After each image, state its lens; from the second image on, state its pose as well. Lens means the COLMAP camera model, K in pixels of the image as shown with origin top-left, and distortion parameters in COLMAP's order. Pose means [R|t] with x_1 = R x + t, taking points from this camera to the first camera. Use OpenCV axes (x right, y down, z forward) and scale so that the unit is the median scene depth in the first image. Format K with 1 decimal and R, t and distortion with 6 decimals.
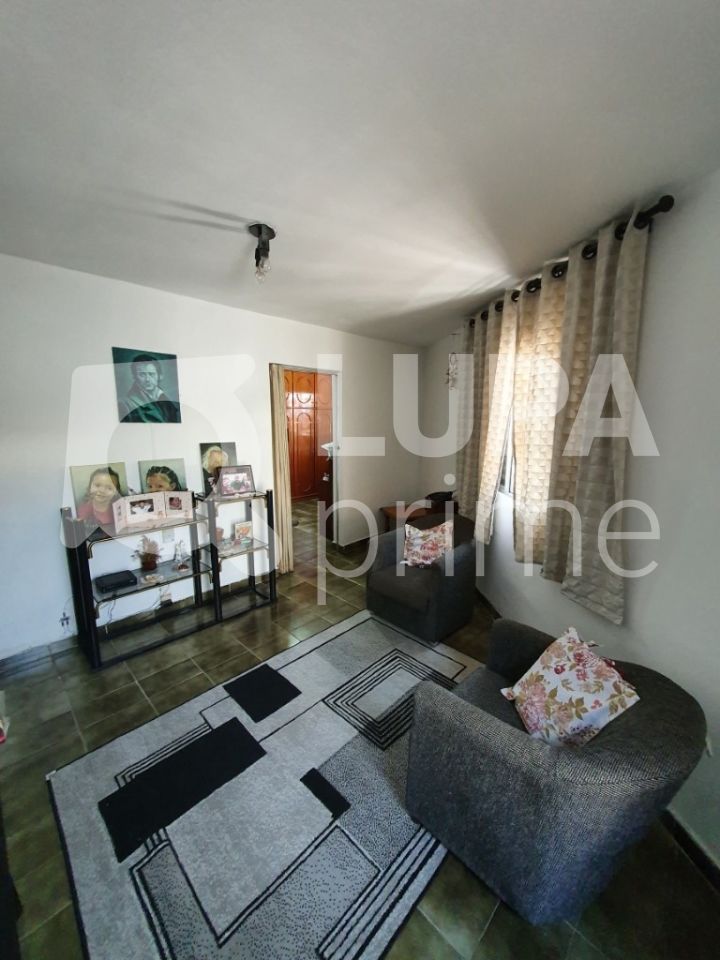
lens RADIAL K [[377.7, 0, 364.2], [0, 377.7, 474.0], [0, 0, 1]] dist [-0.009513, 0.001083]
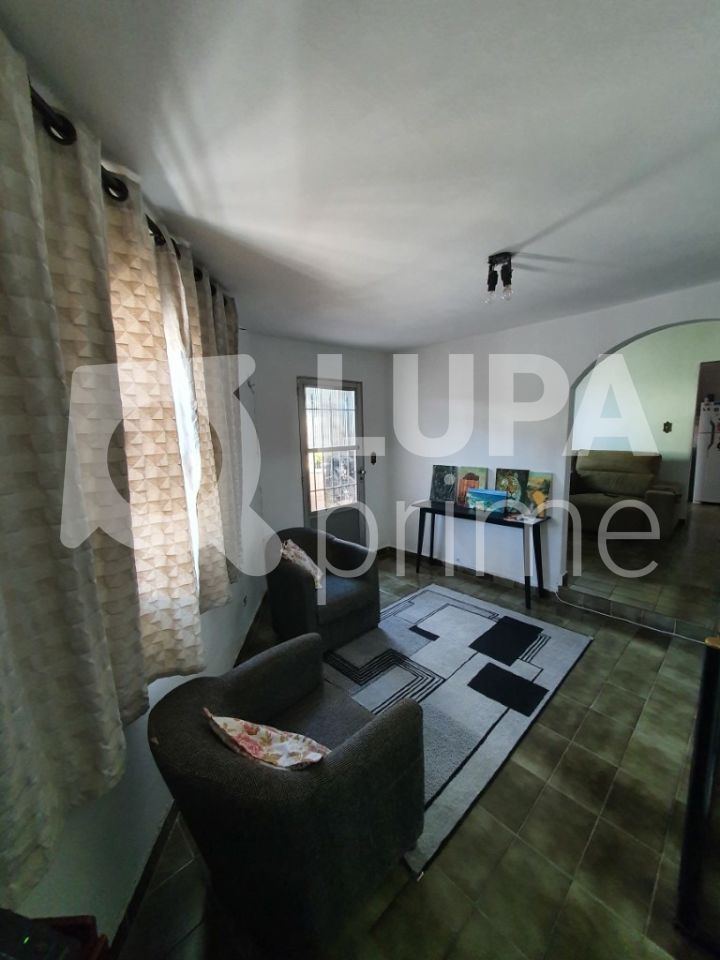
lens RADIAL K [[377.7, 0, 362.9], [0, 377.7, 480.2], [0, 0, 1]] dist [-0.009513, 0.001083]
pose [[-0.999214, 0.012874, 0.037482, 0.081504], [0.023636, 0.952742, 0.302858, -0.303379], [-0.031812, 0.303506, -0.952298, 1.851690]]
